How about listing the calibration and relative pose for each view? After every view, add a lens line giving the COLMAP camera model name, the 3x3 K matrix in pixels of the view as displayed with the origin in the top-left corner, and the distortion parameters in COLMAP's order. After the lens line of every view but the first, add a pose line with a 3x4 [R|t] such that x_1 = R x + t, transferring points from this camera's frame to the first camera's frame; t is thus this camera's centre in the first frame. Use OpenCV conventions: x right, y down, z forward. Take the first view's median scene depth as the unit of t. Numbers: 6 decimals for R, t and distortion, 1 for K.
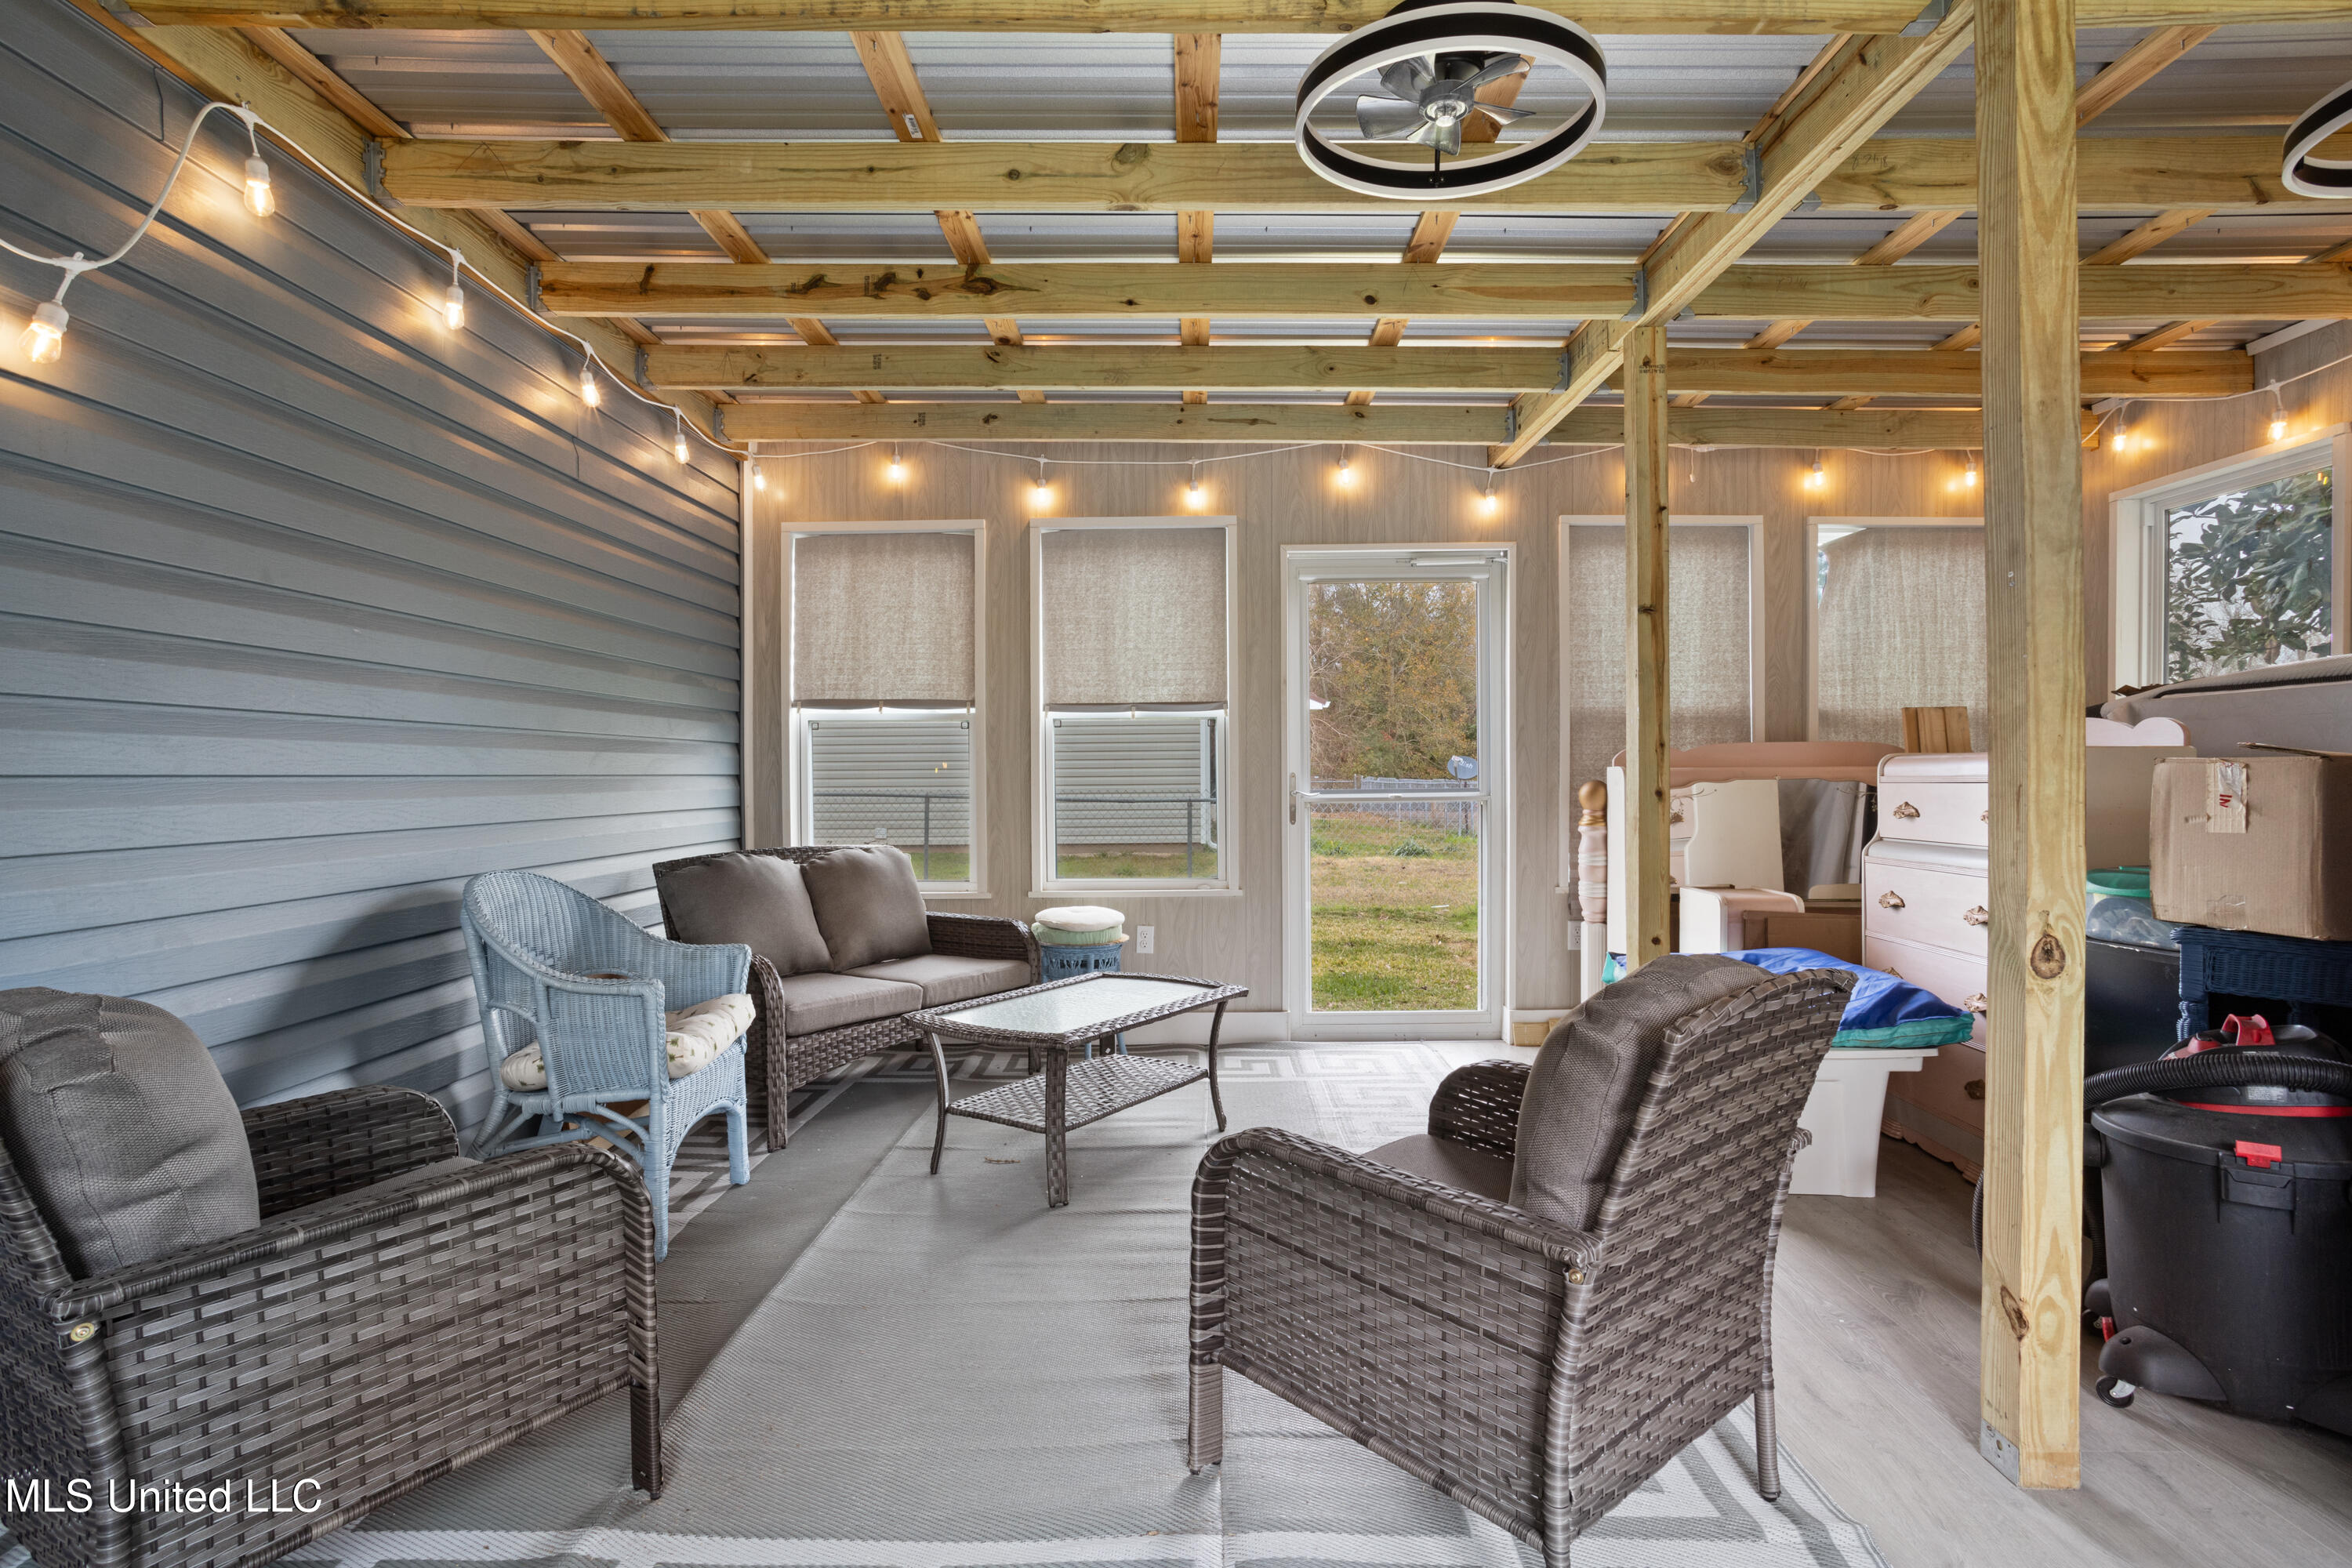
lens RADIAL K [[1159.6, 0, 1181.7], [0, 1159.6, 775.7], [0, 0, 1]] dist [0.003166, 0.000794]
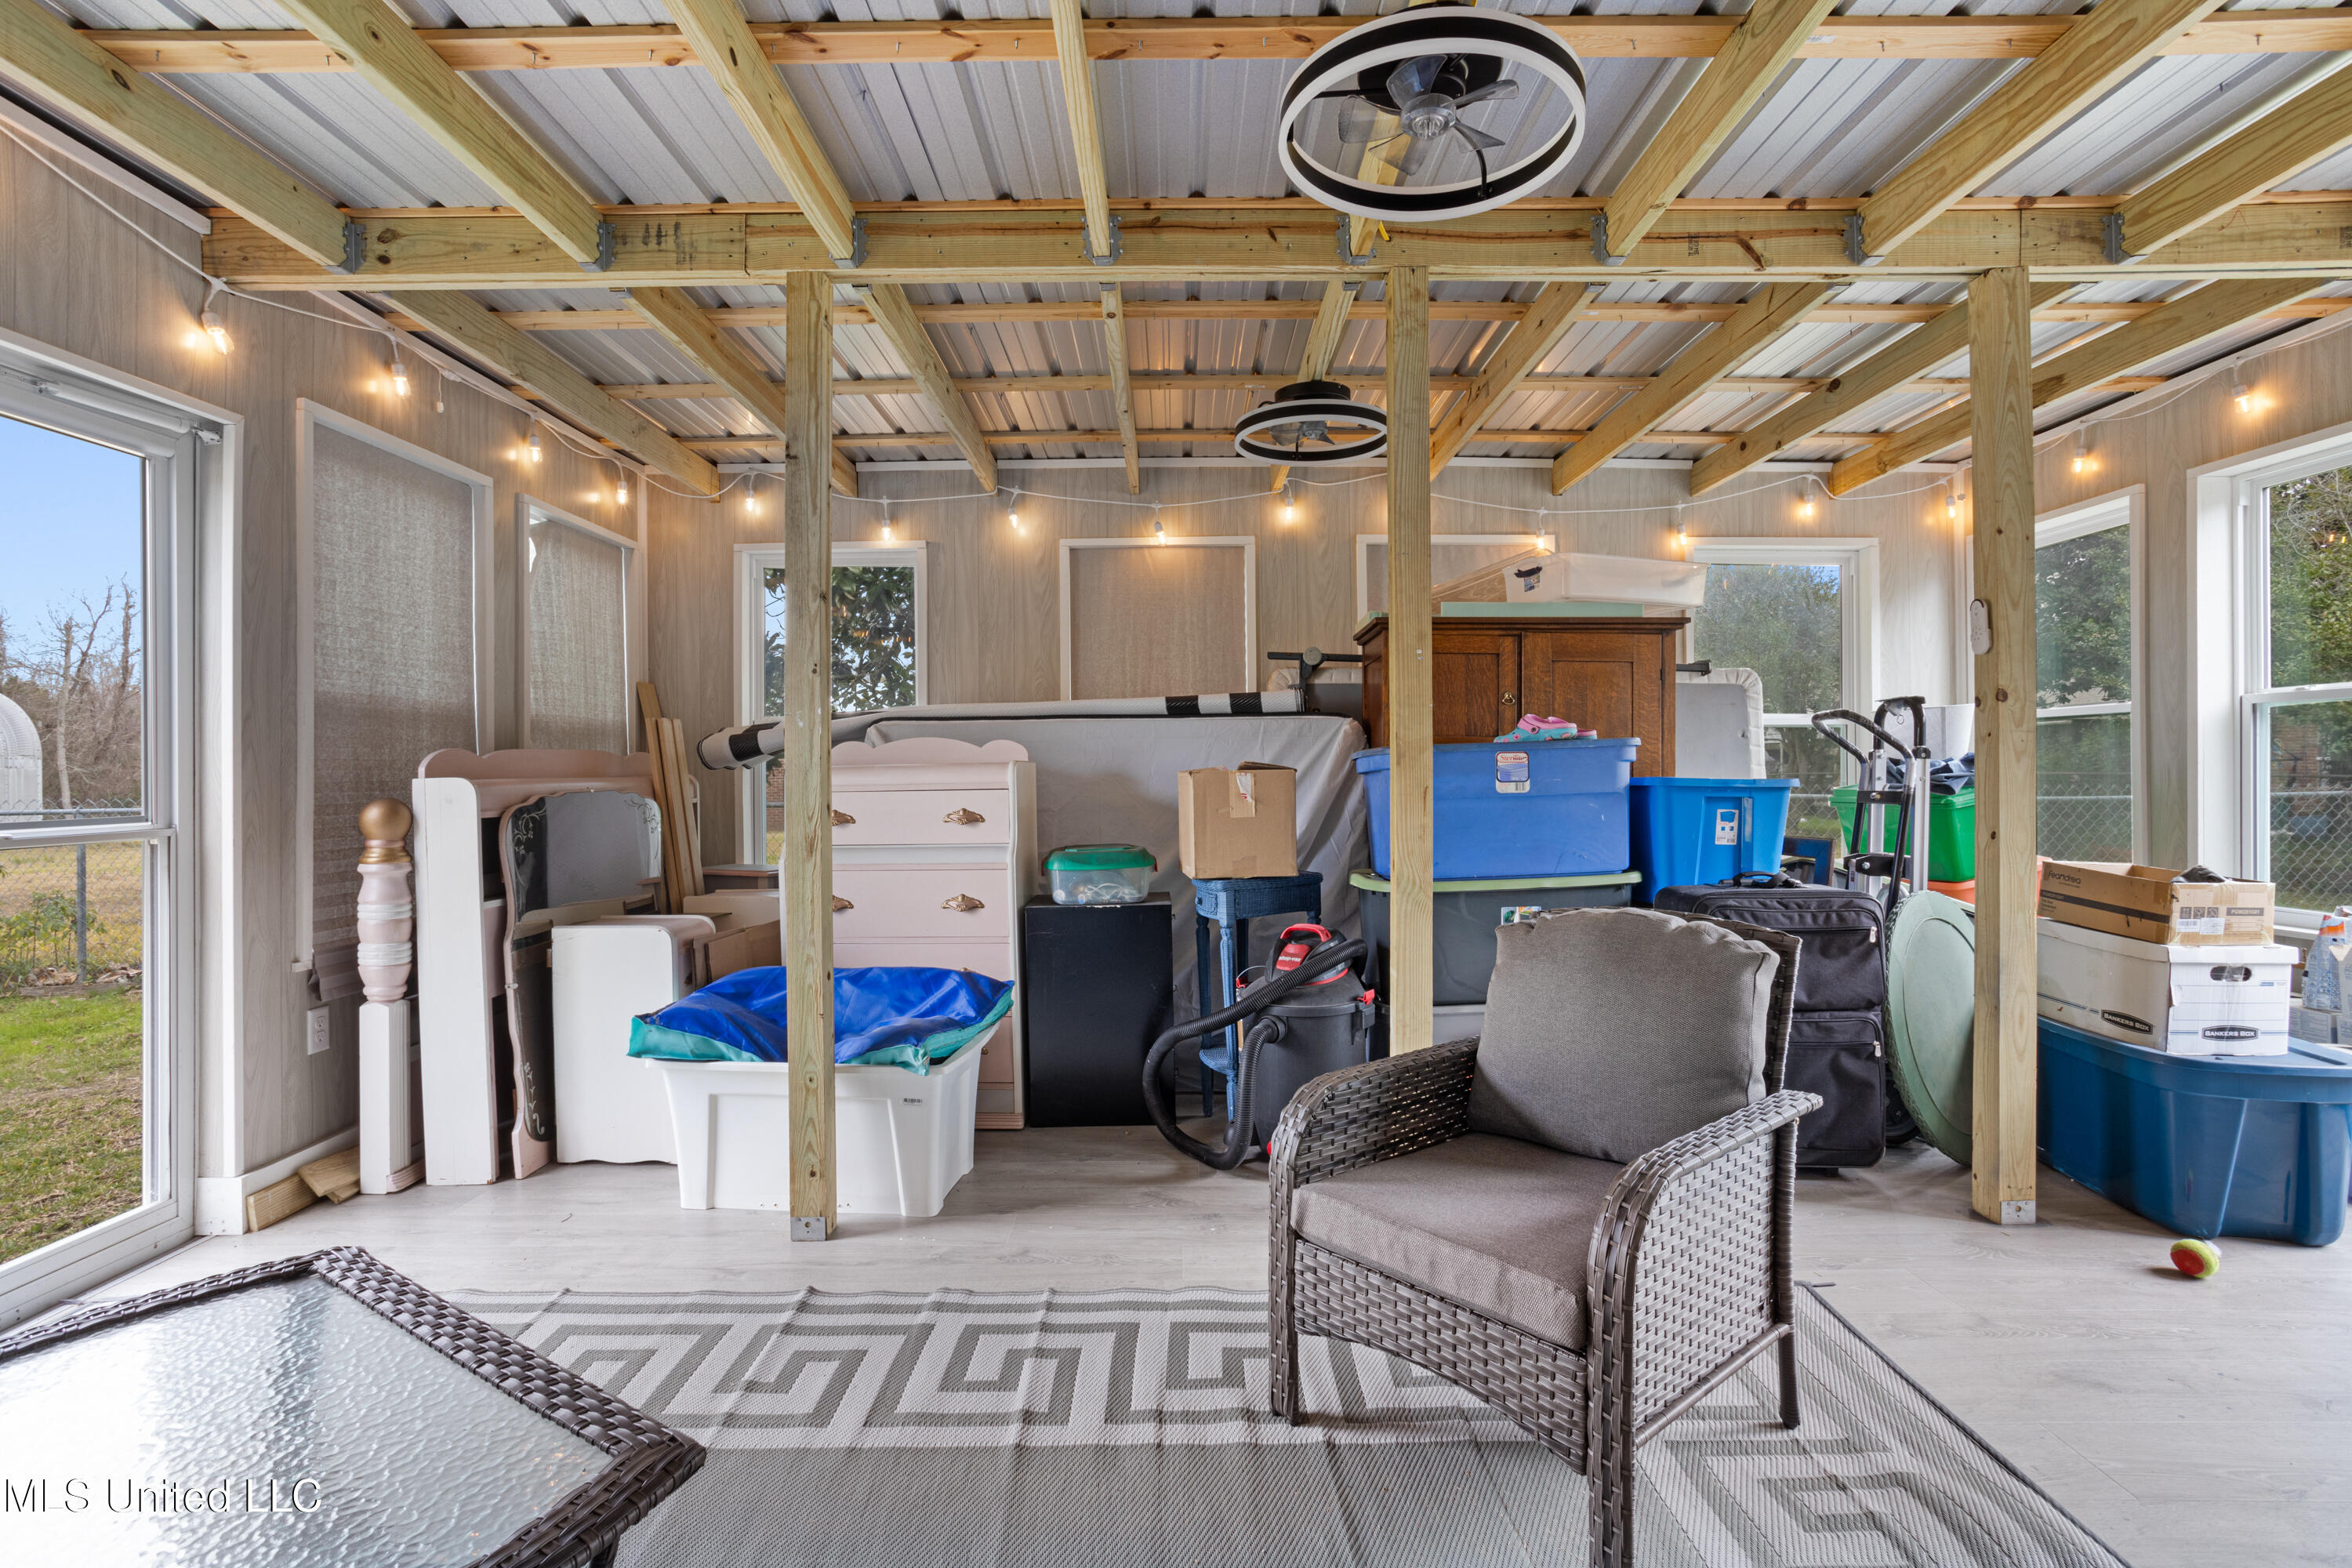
lens RADIAL K [[1159.6, 0, 1178.7], [0, 1159.6, 780.5], [0, 0, 1]] dist [0.003166, 0.000794]
pose [[0.000156, -0.001608, 0.999999, -0.342131], [0.010447, 0.999944, 0.001607, -0.002401], [-0.999945, 0.010447, 0.000173, 0.518746]]
